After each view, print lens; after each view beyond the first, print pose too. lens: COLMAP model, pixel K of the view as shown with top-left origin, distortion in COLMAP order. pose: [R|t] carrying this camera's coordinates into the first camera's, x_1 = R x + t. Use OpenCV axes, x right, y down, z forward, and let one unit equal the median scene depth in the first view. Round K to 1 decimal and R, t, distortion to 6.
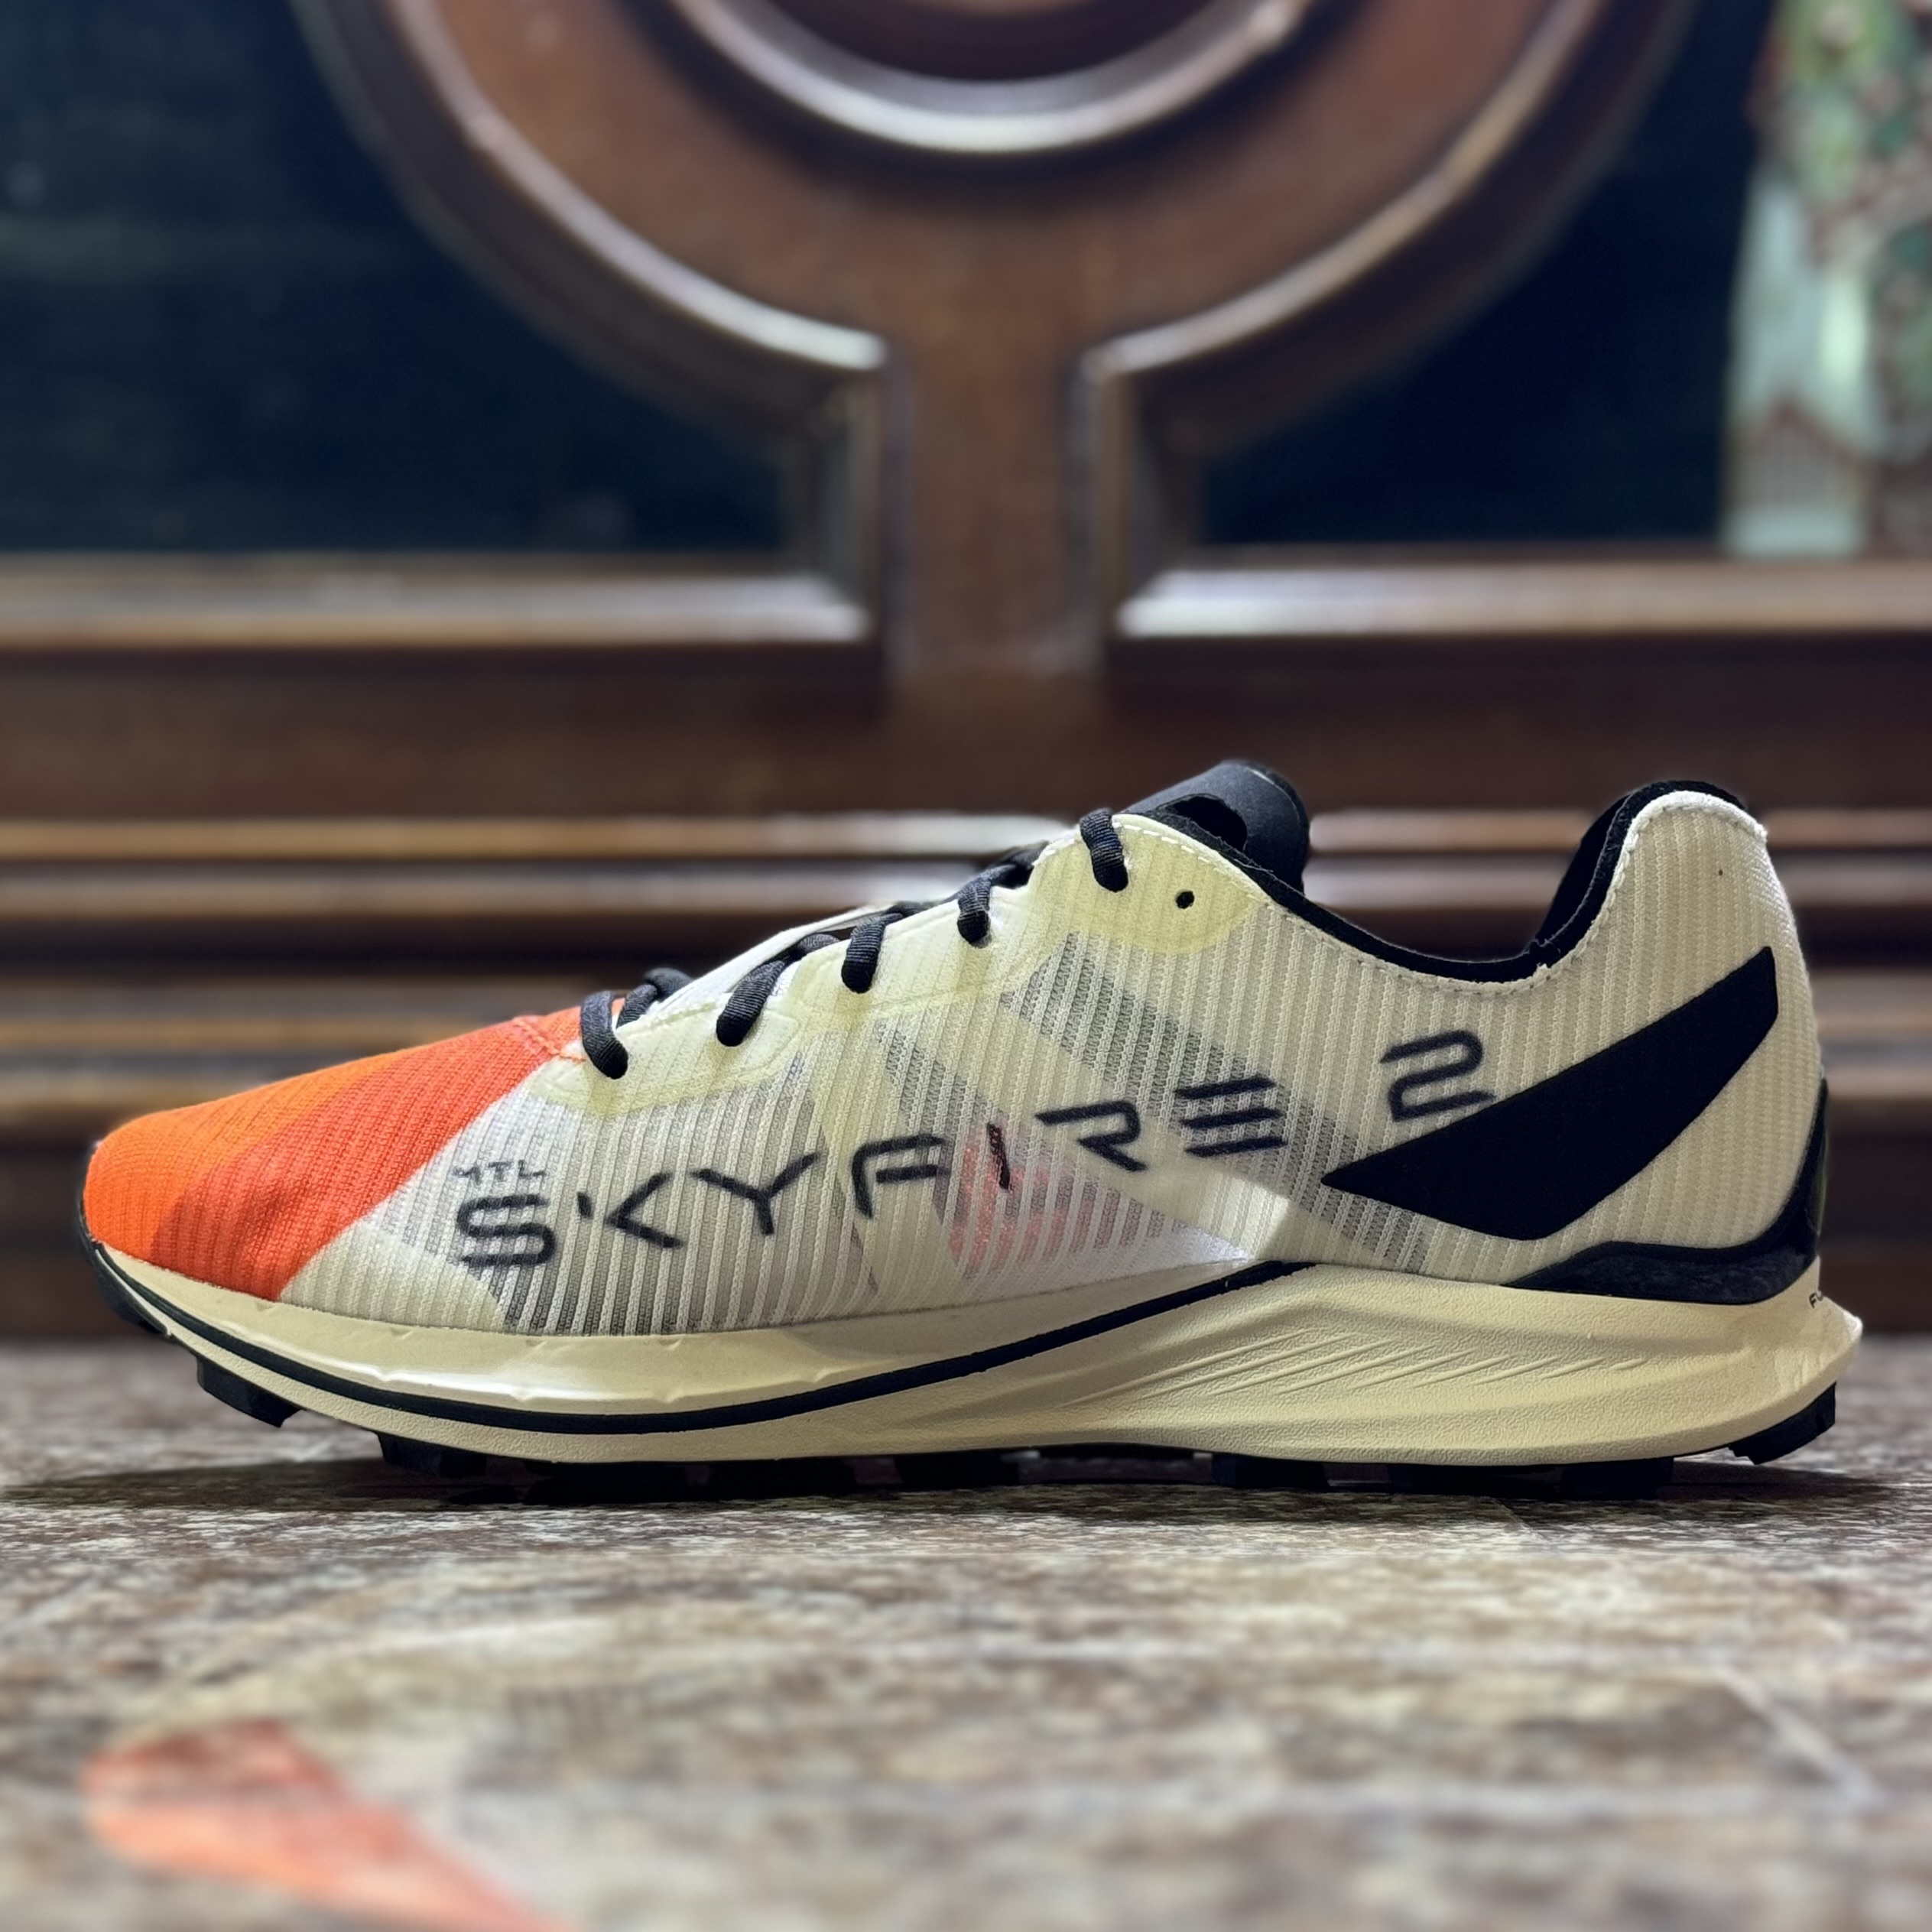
lens RADIAL K [[4271.3, 0, 933.7], [0, 4271.3, 1037.3], [0, 0, 1]] dist [0.127977, 0.146312]
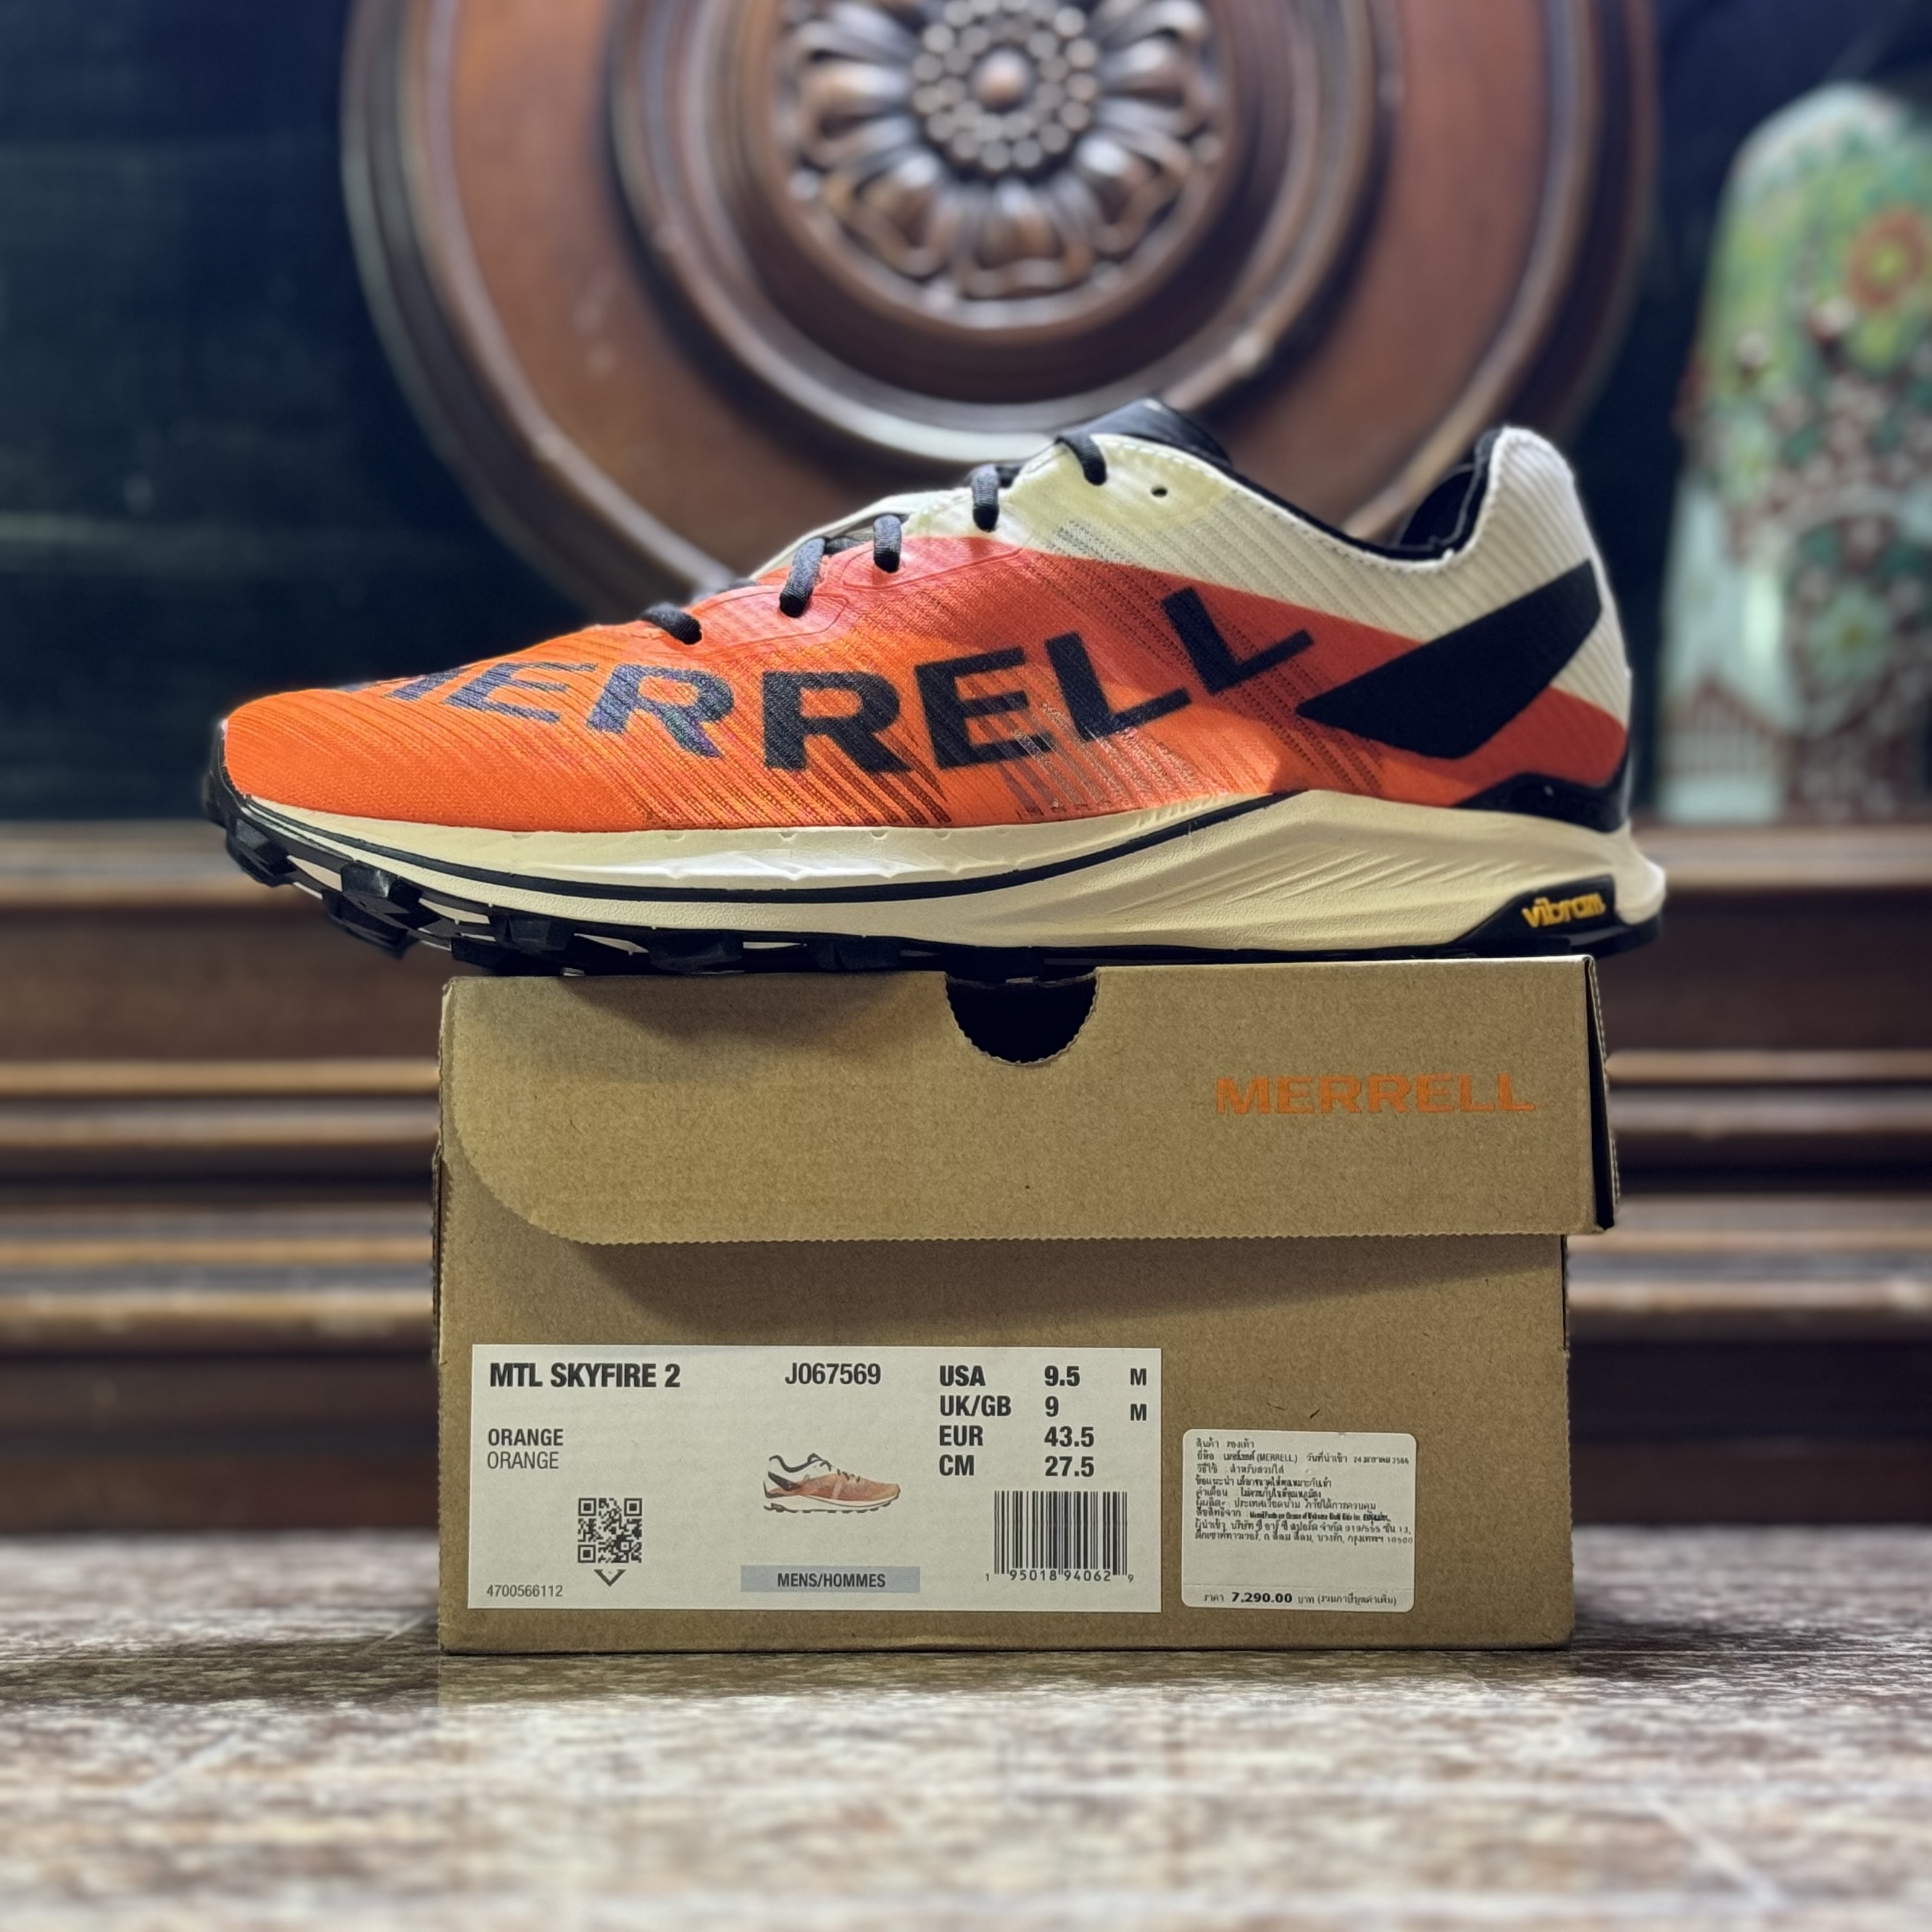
lens RADIAL K [[4188.8, 0, 909.4], [0, 4188.8, 1021.7], [0, 0, 1]] dist [0.122601, 0.252484]
pose [[0.999999, -0.001326, 0.001036, -0.016879], [0.001380, 0.998558, -0.053666, -0.002751], [-0.000964, 0.053668, 0.998558, -0.131373]]
